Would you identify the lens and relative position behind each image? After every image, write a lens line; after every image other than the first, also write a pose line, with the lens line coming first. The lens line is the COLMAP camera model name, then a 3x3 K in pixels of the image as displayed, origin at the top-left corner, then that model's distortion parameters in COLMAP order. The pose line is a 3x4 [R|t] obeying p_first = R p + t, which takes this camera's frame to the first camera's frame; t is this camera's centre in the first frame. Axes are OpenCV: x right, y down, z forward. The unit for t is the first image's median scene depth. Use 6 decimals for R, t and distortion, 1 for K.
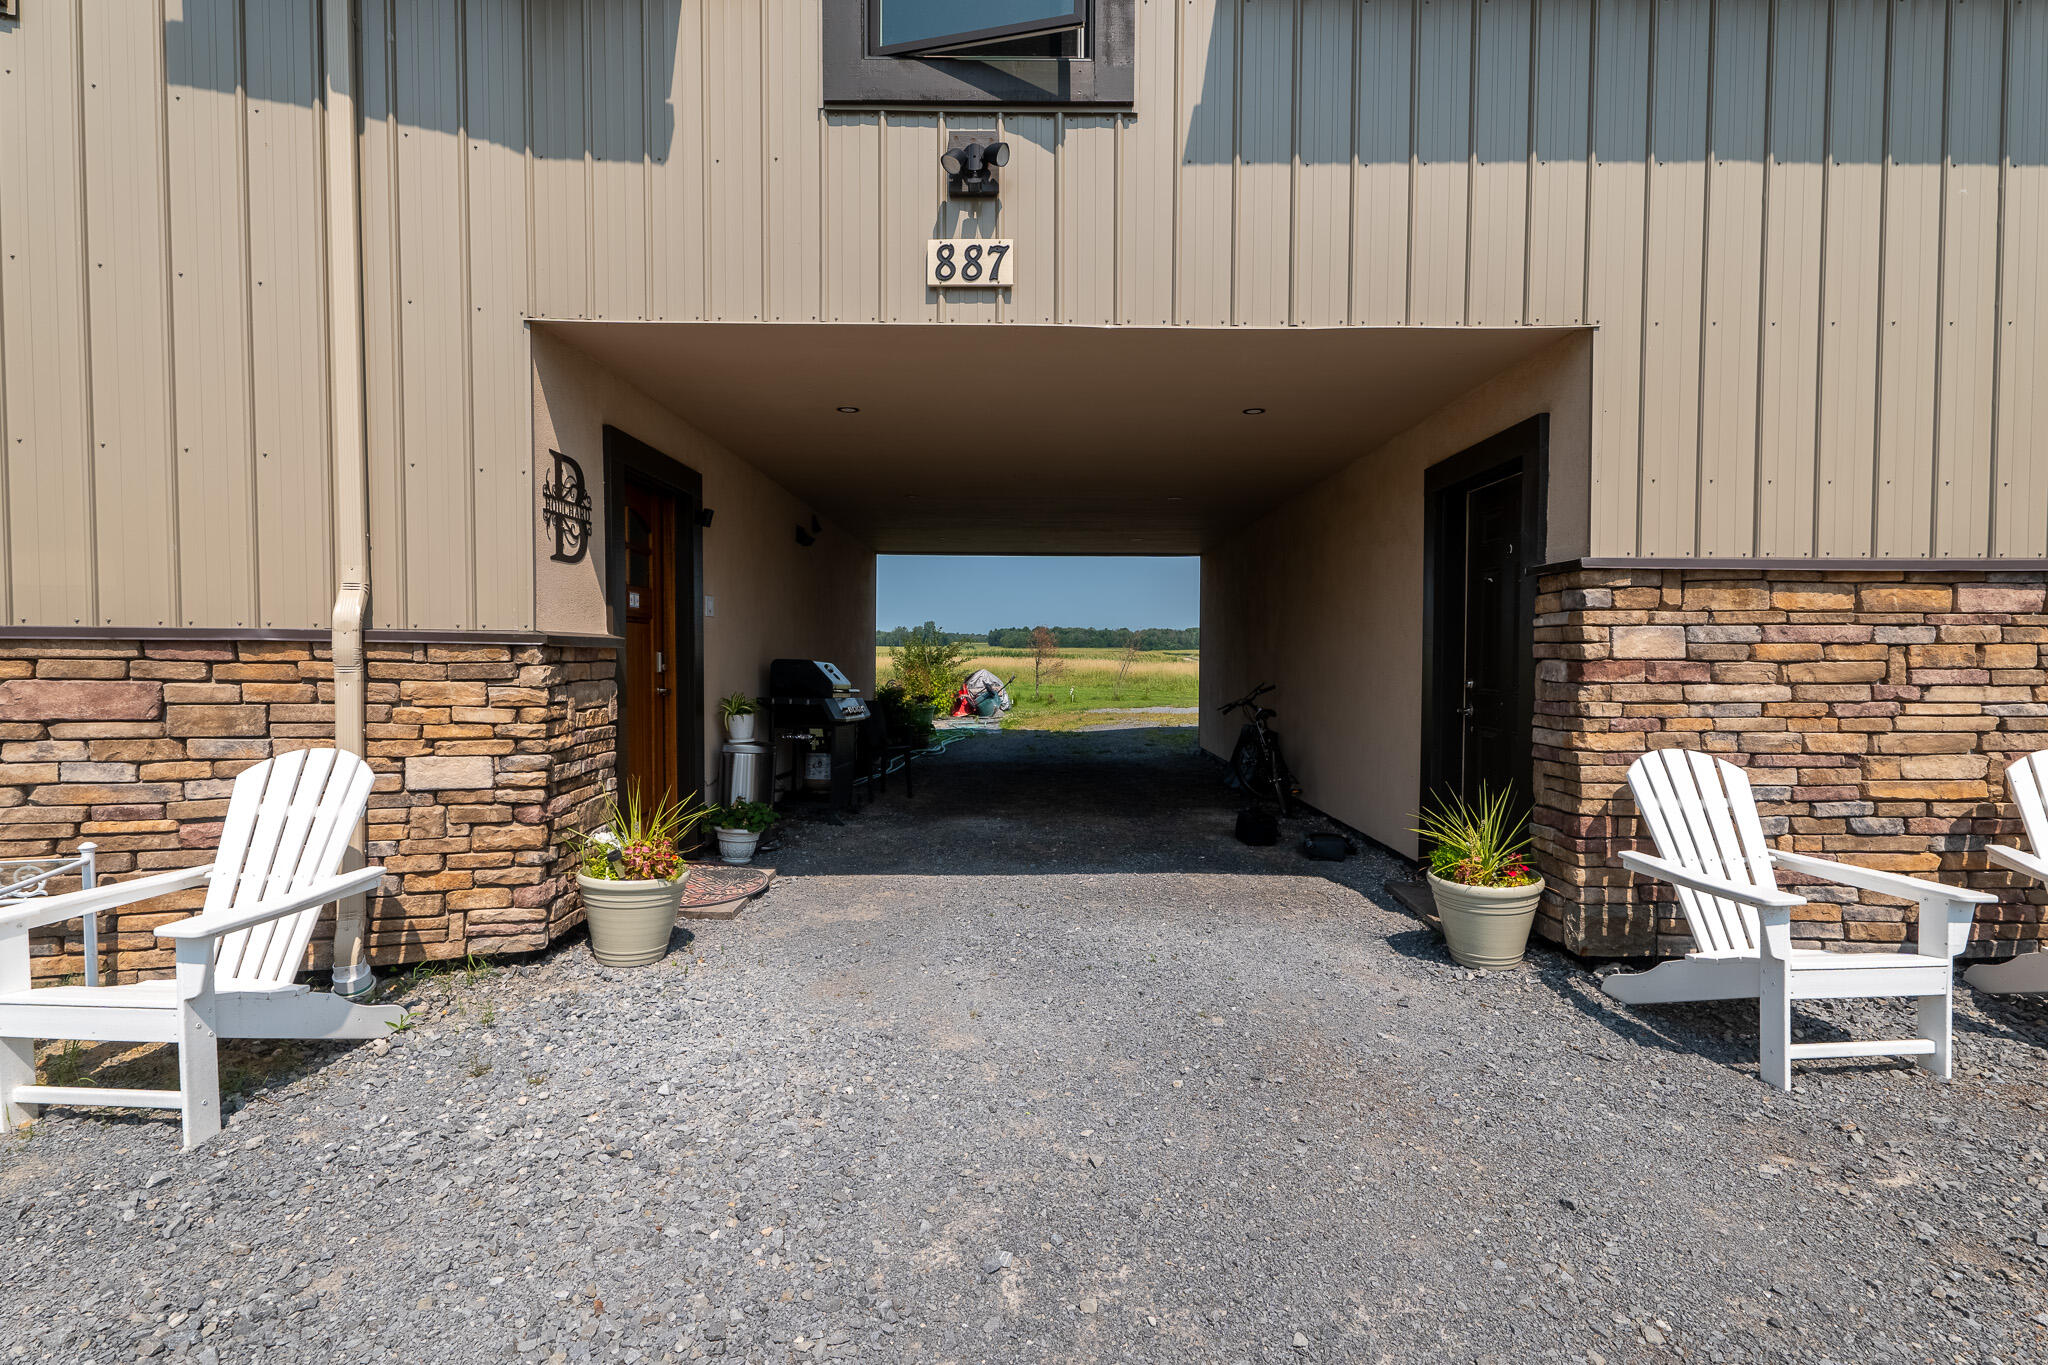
lens RADIAL K [[948.9, 0, 1025.7], [0, 948.9, 684.3], [0, 0, 1]] dist [0.004330, -0.003231]
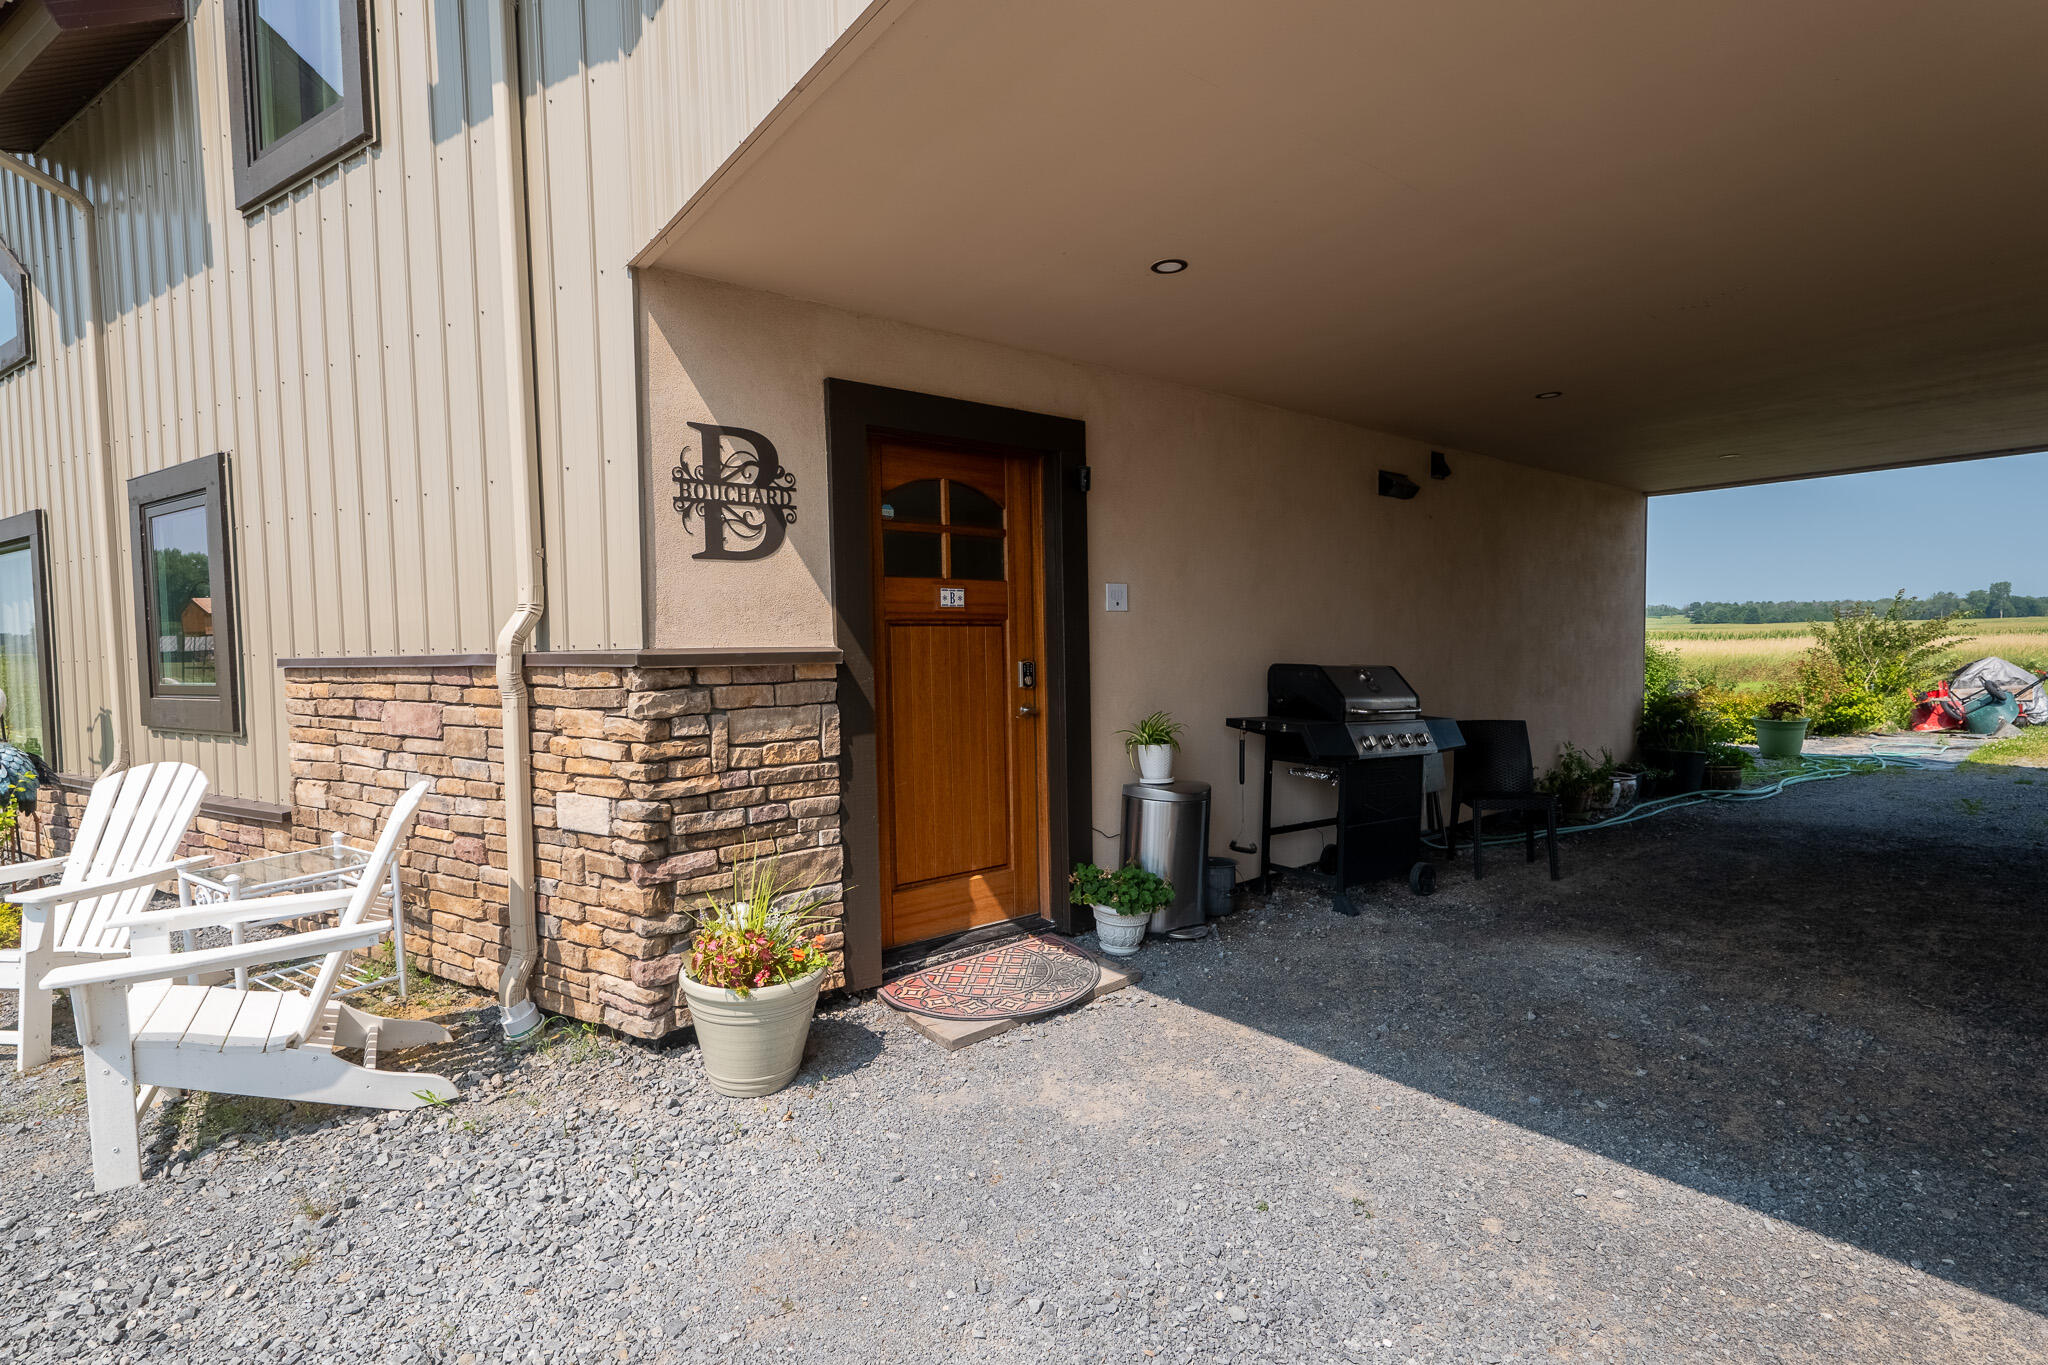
lens RADIAL K [[948.9, 0, 1041.1], [0, 948.9, 689.0], [0, 0, 1]] dist [0.004330, -0.003231]
pose [[0.623694, 0.018644, -0.781446, 0.352660], [-0.002872, 0.999763, 0.021561, -0.043332], [0.781663, -0.011203, 0.623600, 0.808044]]
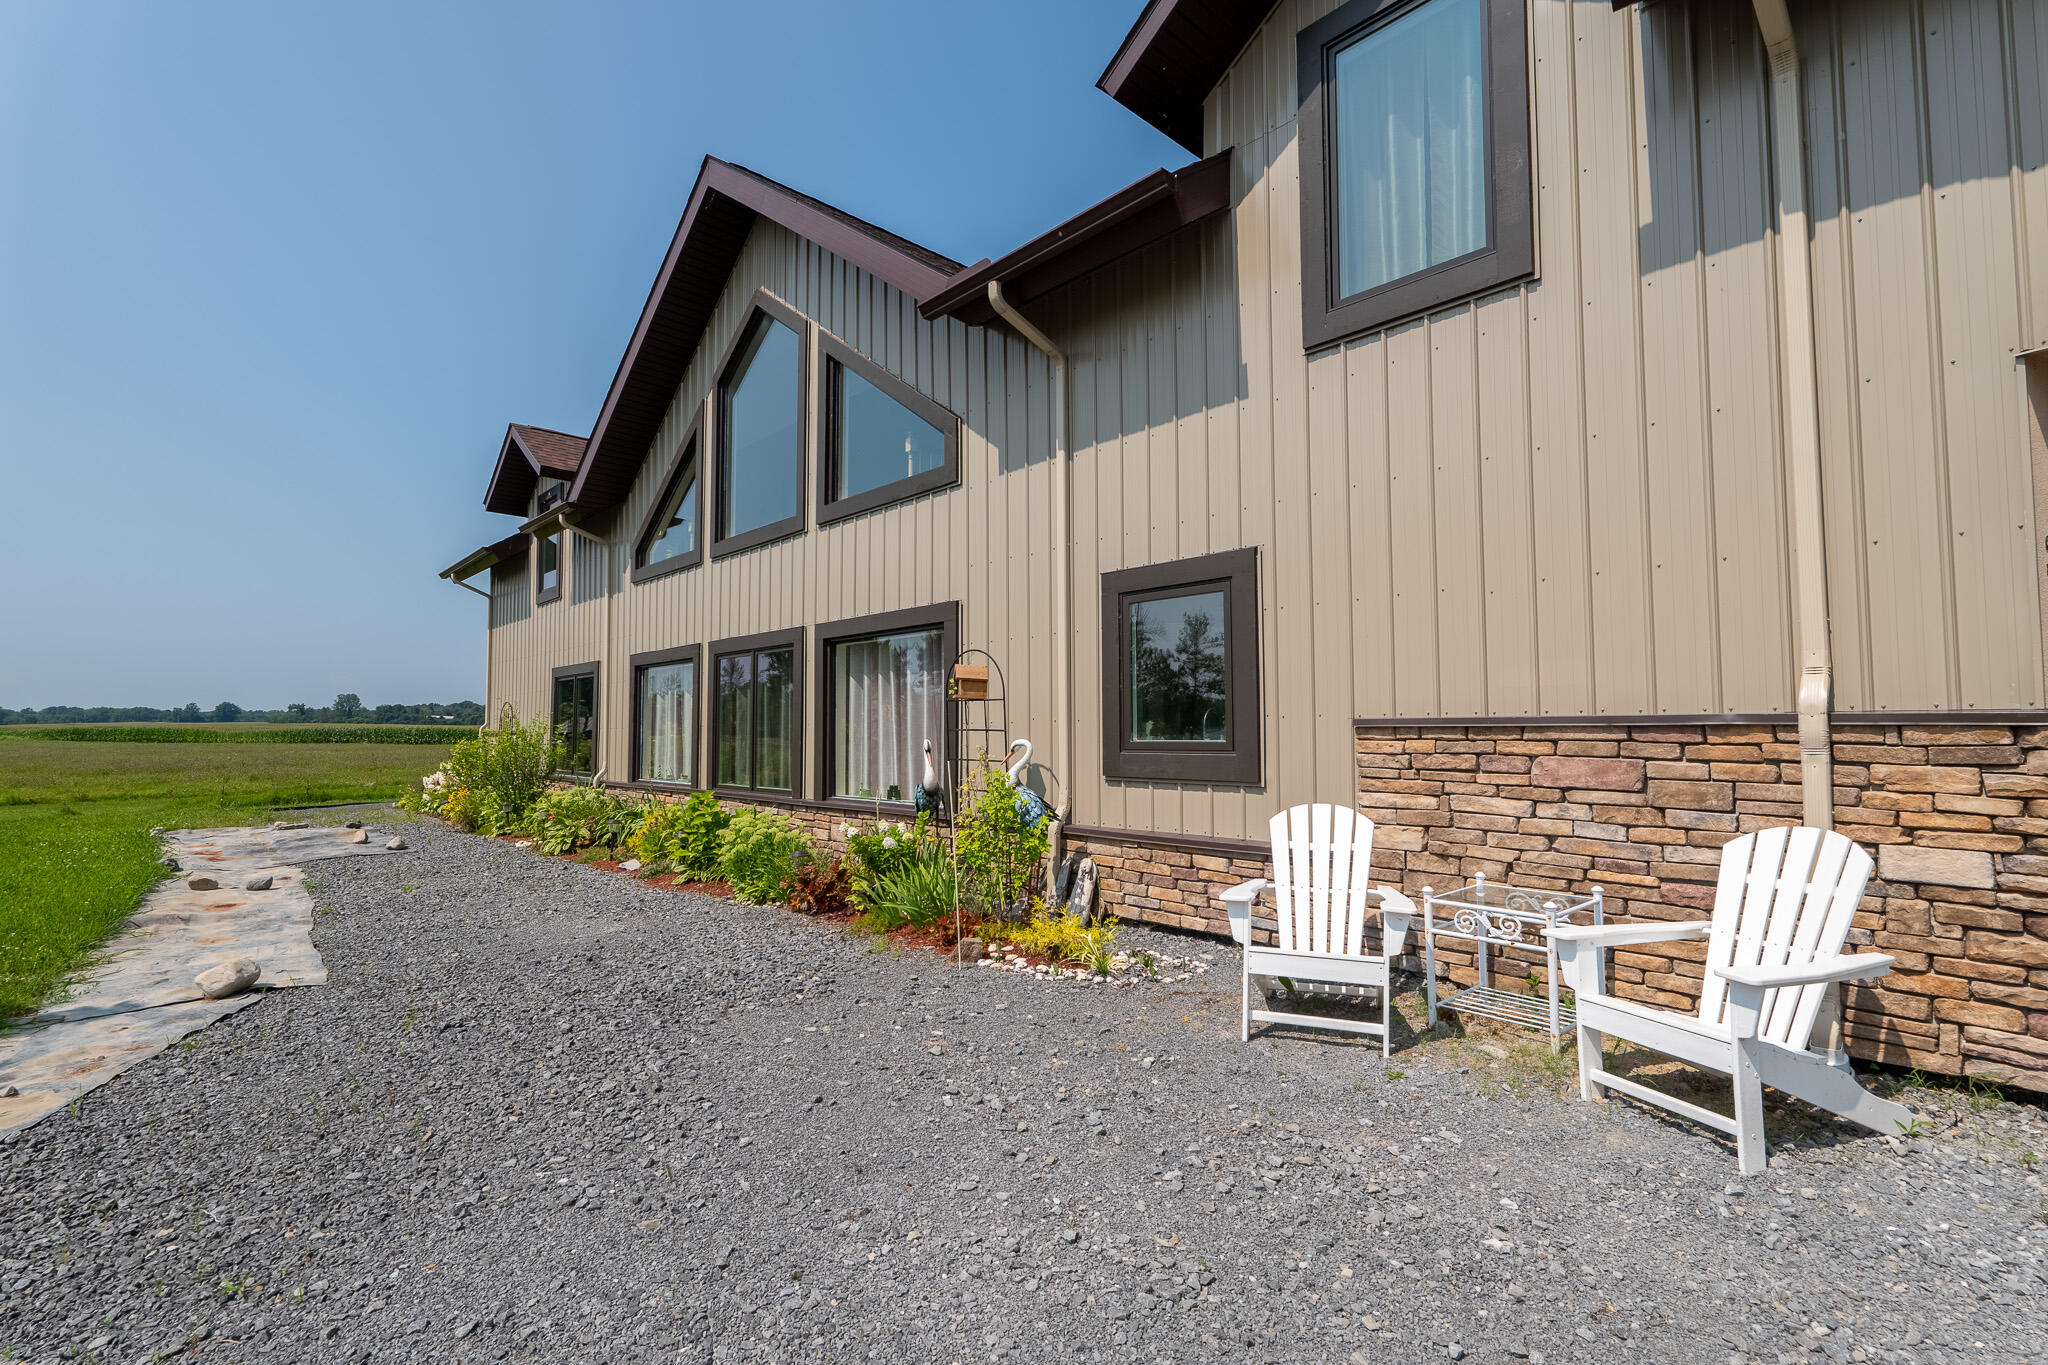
lens RADIAL K [[948.9, 0, 1028.9], [0, 948.9, 682.6], [0, 0, 1]] dist [0.004330, -0.003231]
pose [[0.375532, -0.053483, -0.925265, -0.078727], [-0.025047, 0.997383, -0.067817, 0.000810], [0.926471, 0.048643, 0.373210, -0.166550]]
